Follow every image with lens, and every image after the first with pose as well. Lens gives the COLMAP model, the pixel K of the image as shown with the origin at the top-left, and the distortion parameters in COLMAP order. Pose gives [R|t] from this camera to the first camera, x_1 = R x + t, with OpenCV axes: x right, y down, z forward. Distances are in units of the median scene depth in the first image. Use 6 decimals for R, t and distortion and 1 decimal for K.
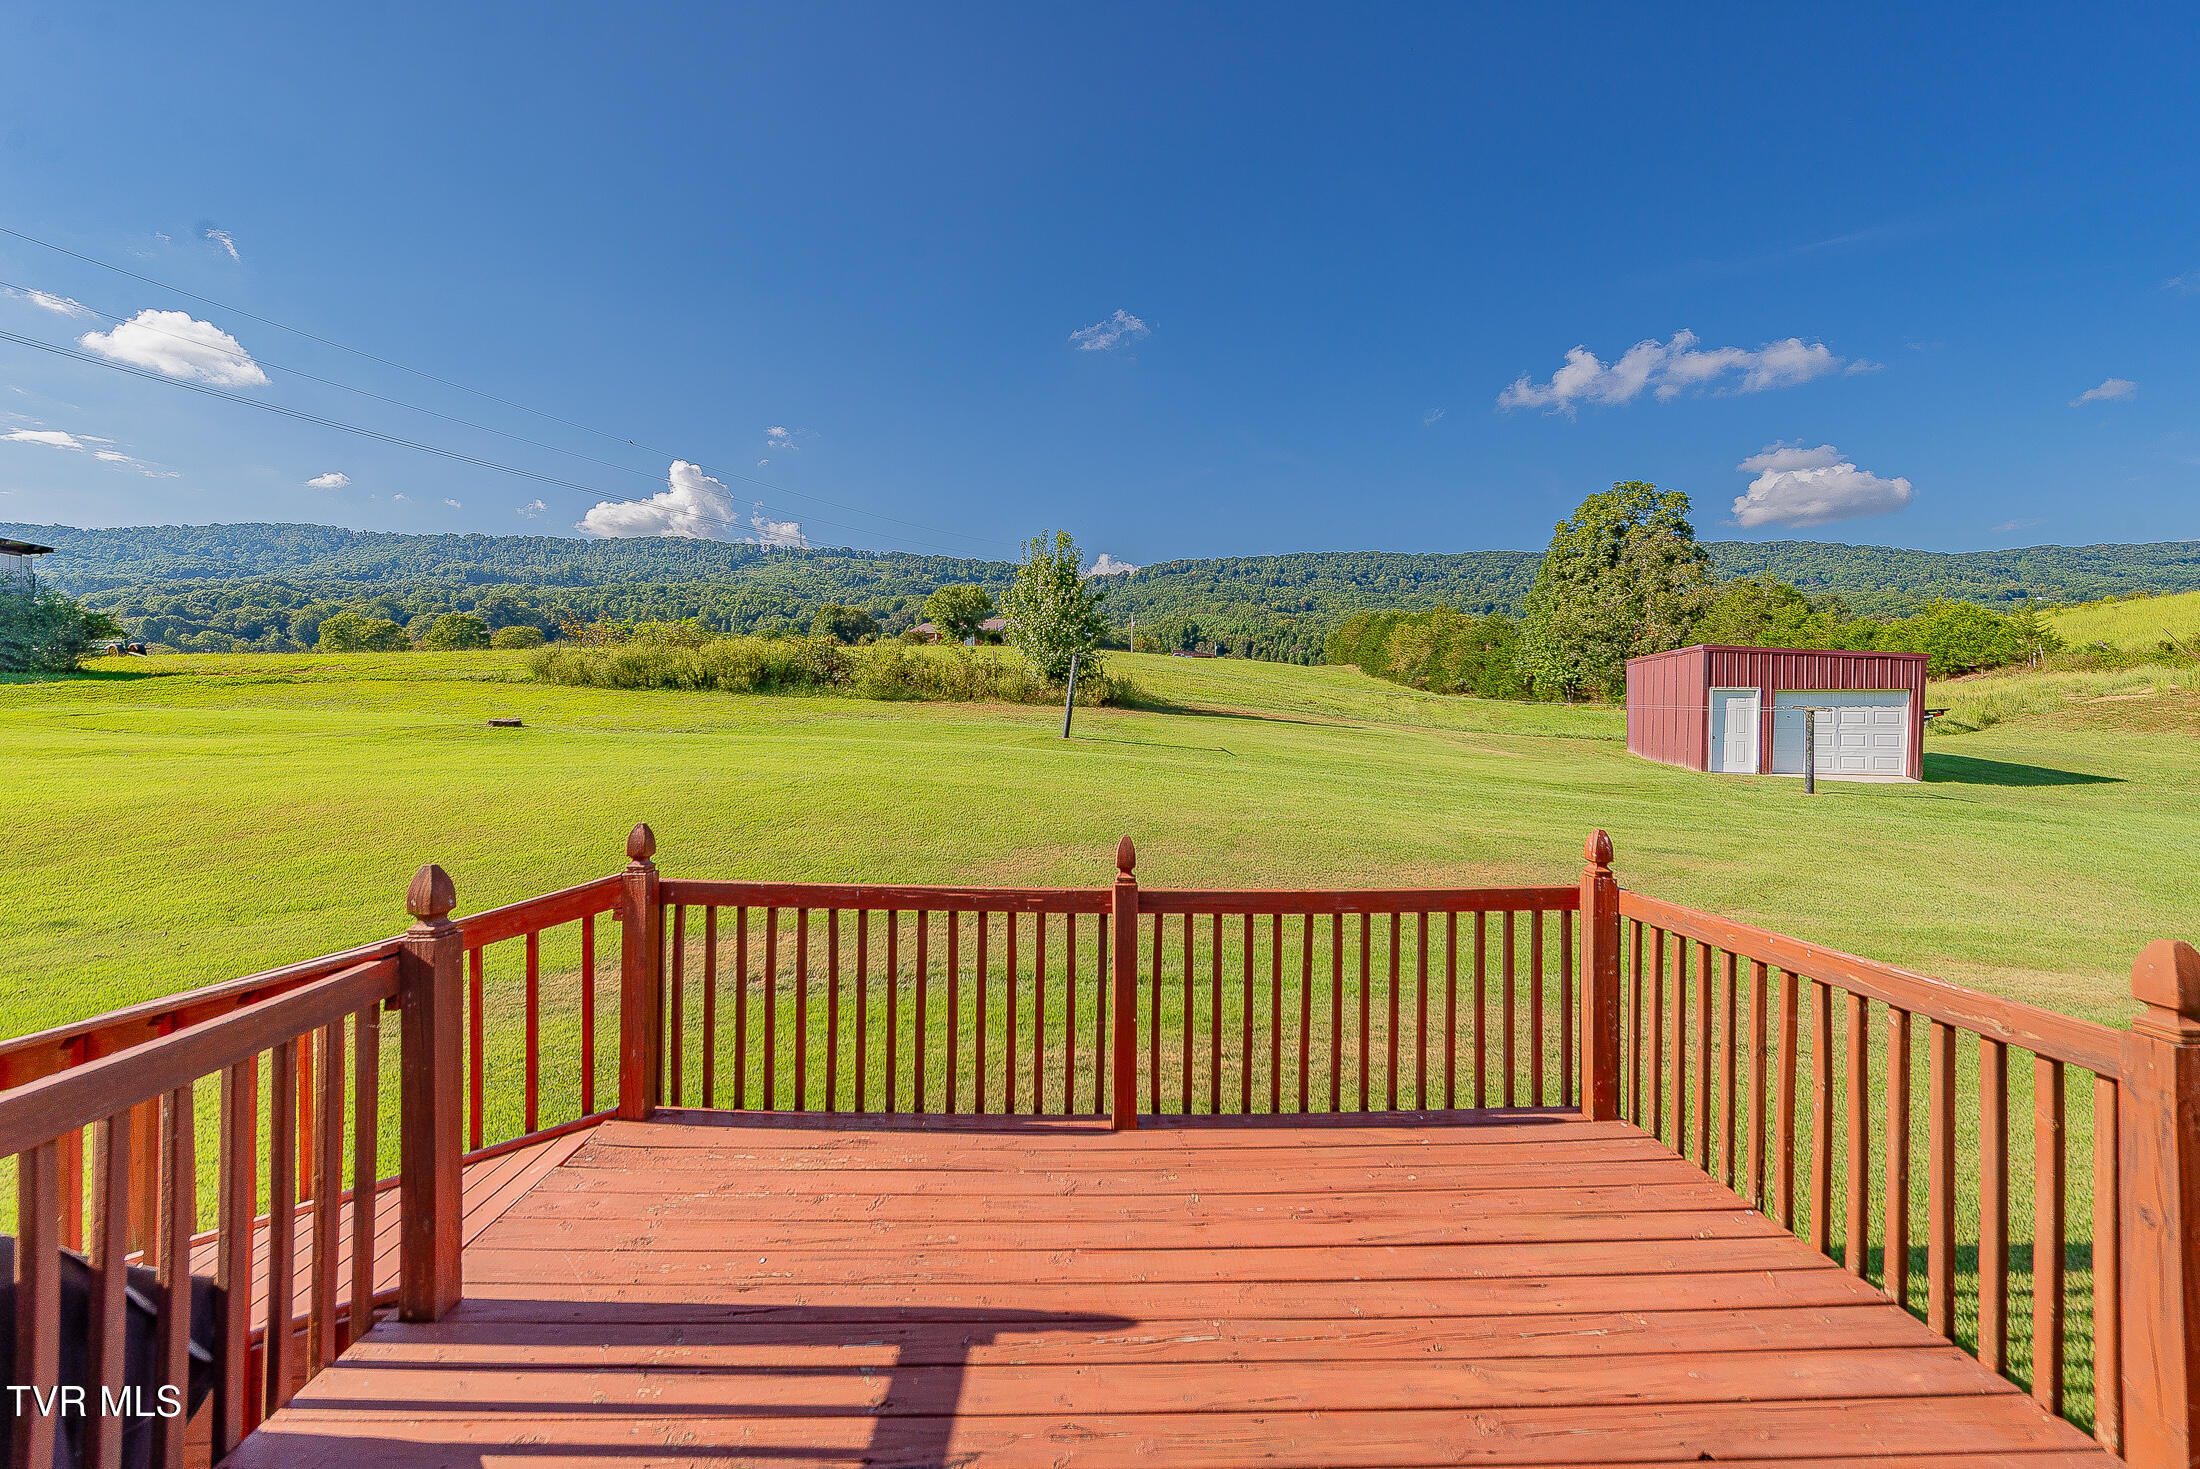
lens RADIAL K [[921.1, 0, 1097.9], [0, 921.1, 730.6], [0, 0, 1]] dist [0.032231, -0.014158]
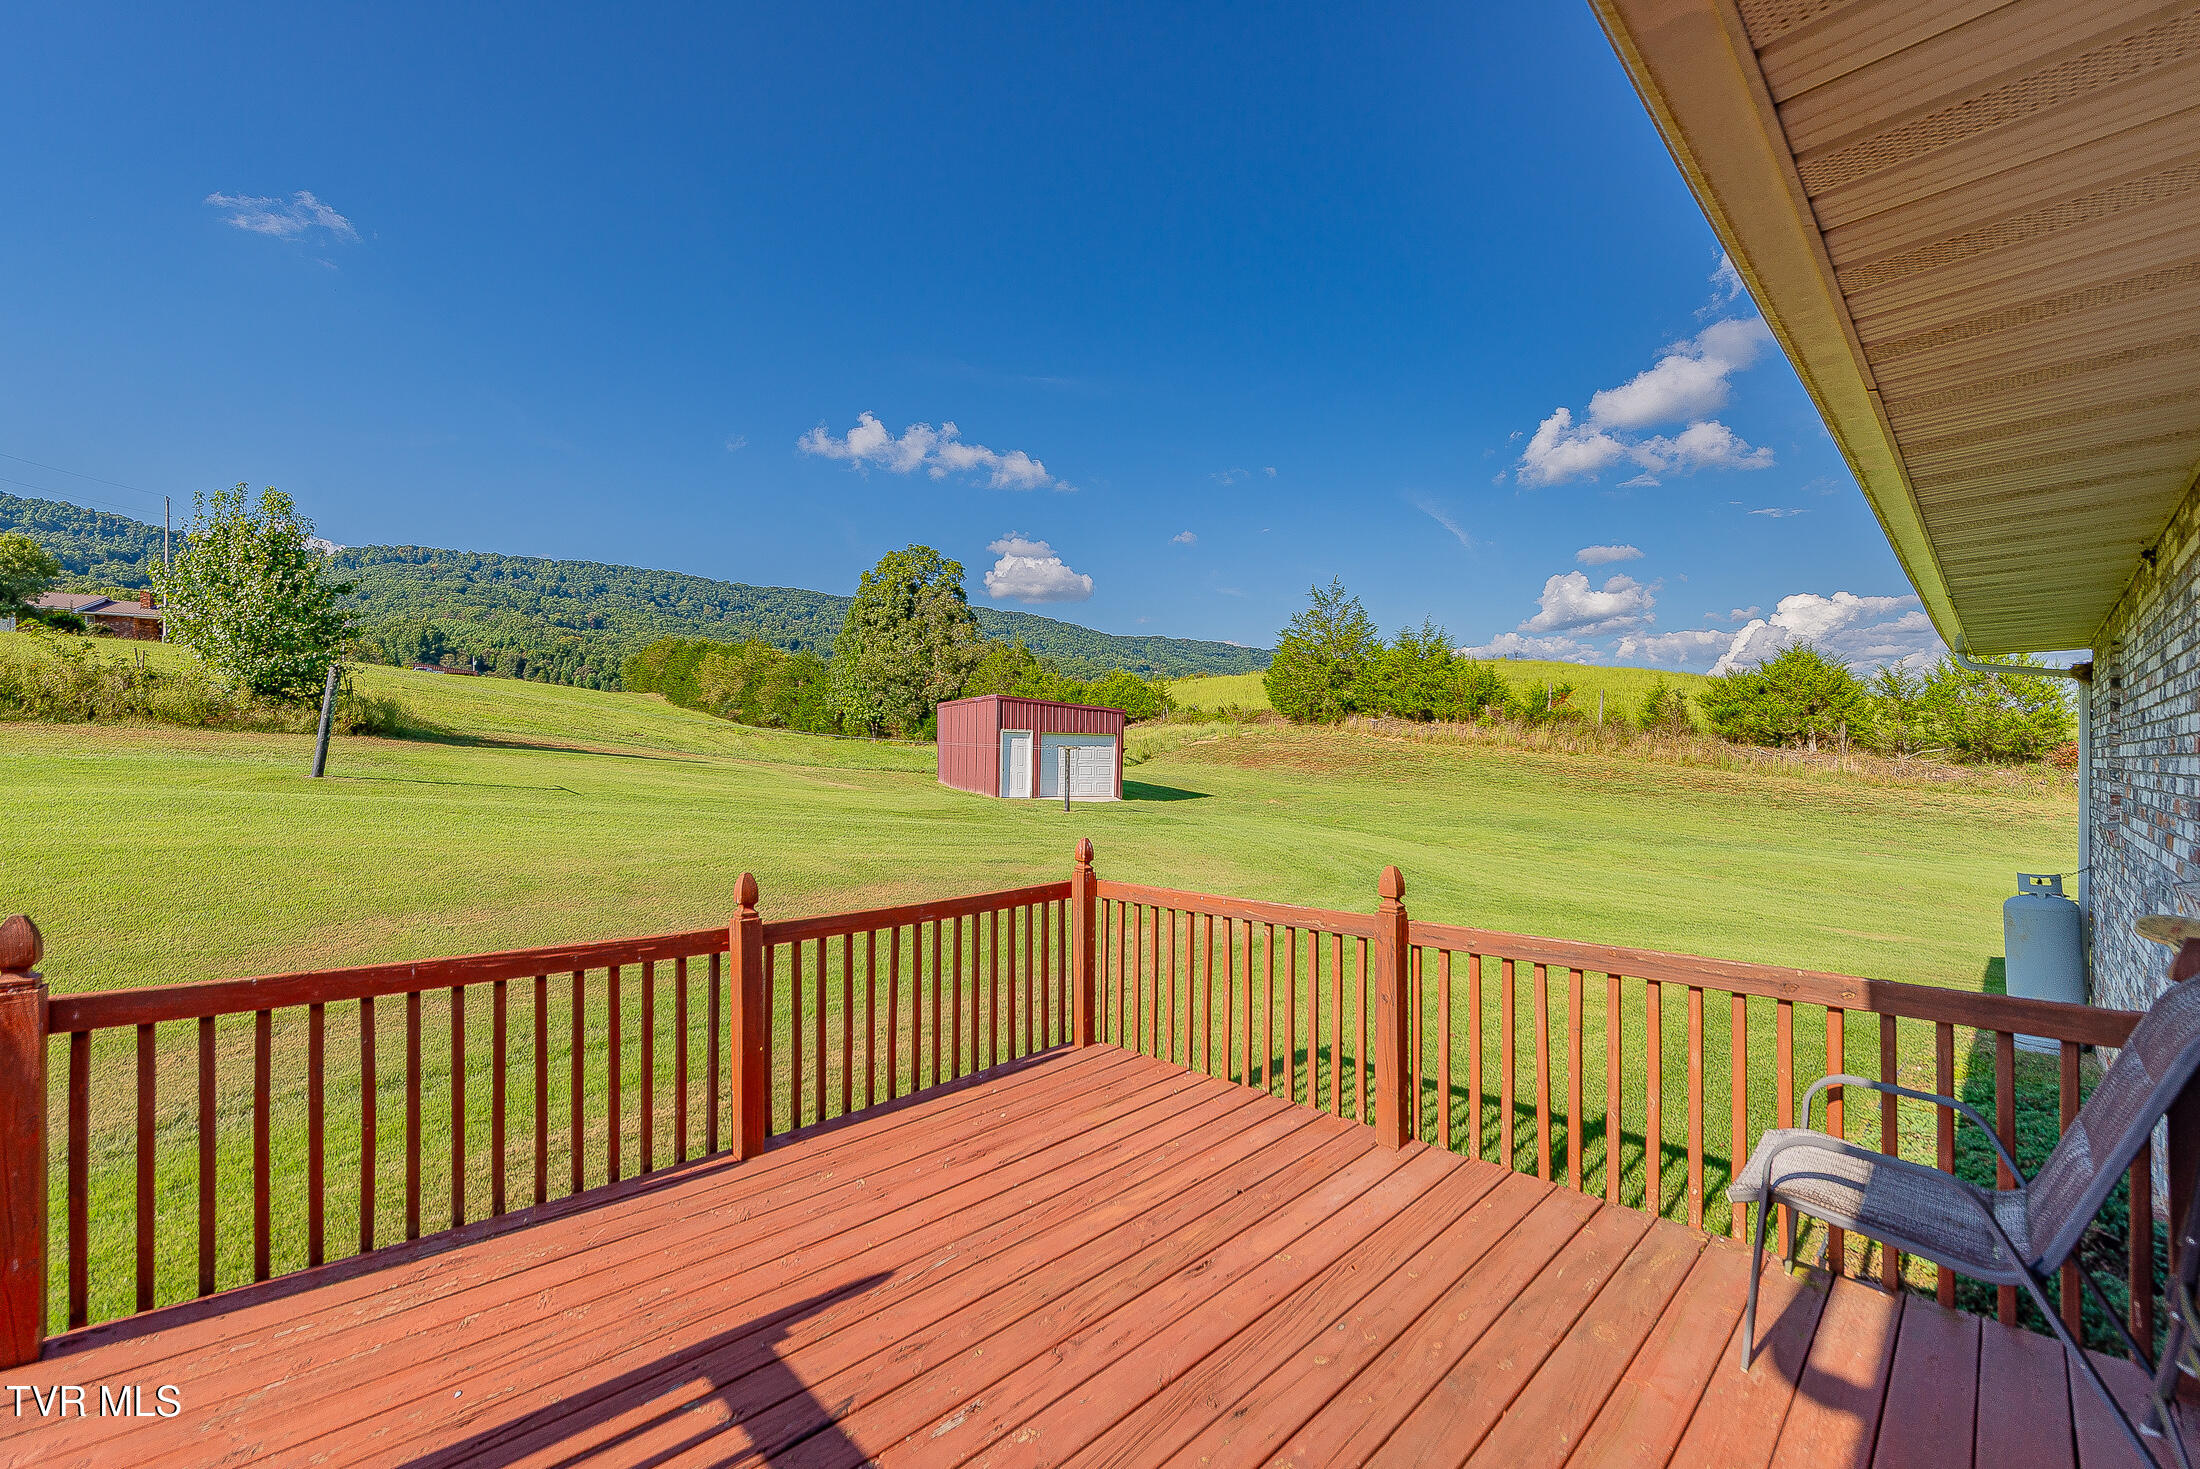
lens RADIAL K [[1008.1, 0, 1099.2], [0, 1008.1, 769.5], [0, 0, 1]] dist [0.013043, 0.000104]
pose [[0.693385, -0.007485, 0.720529, -0.180646], [0.002516, 0.999965, 0.007967, -0.002696], [-0.720563, -0.003711, 0.693380, -0.019624]]
